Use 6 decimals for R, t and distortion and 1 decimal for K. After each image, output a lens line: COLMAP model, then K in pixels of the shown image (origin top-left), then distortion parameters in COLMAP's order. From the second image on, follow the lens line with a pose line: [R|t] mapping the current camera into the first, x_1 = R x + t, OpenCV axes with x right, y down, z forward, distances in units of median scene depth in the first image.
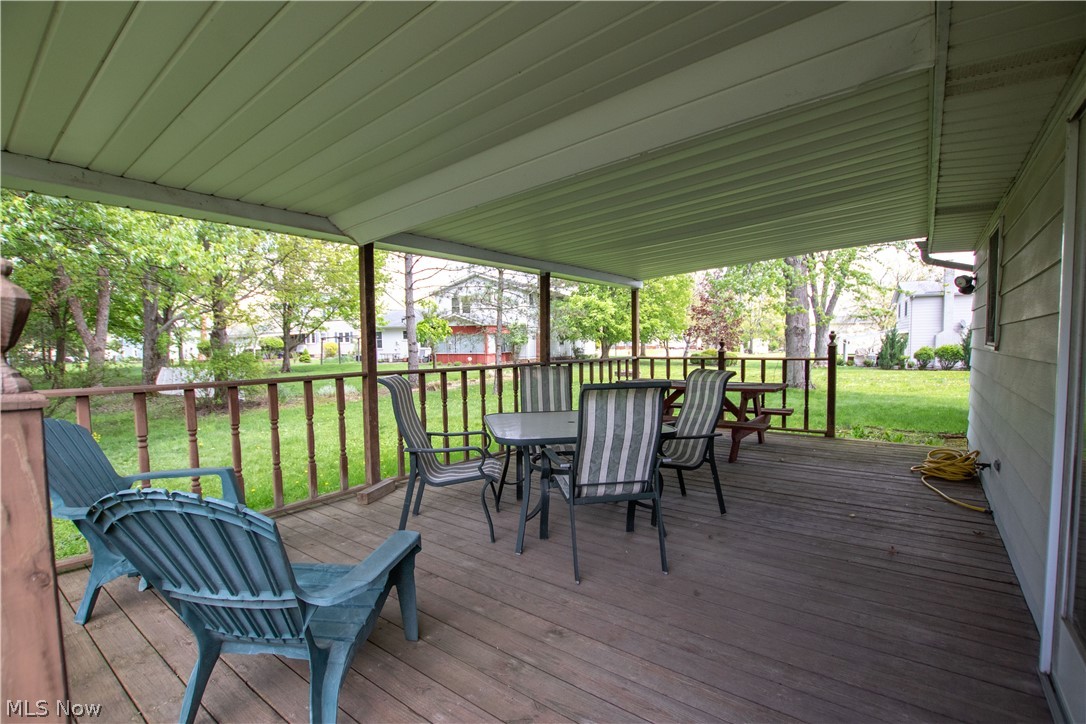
lens RADIAL K [[511.6, 0, 540.6], [0, 511.6, 363.2], [0, 0, 1]] dist [-0.003536, -0.000528]
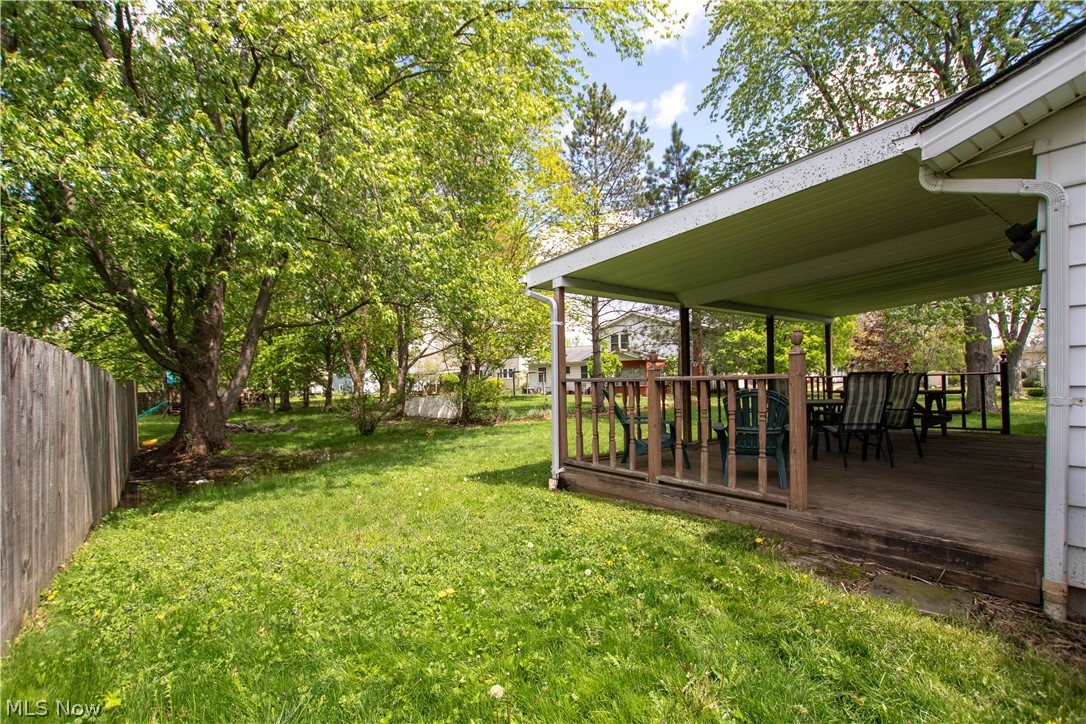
lens RADIAL K [[511.6, 0, 540.6], [0, 511.6, 363.2], [0, 0, 1]] dist [-0.003536, -0.000528]
pose [[0.967899, -0.012756, -0.251017, -0.240411], [-0.005145, 0.997496, -0.070529, 0.060856], [0.251288, 0.069556, 0.965410, -0.536149]]
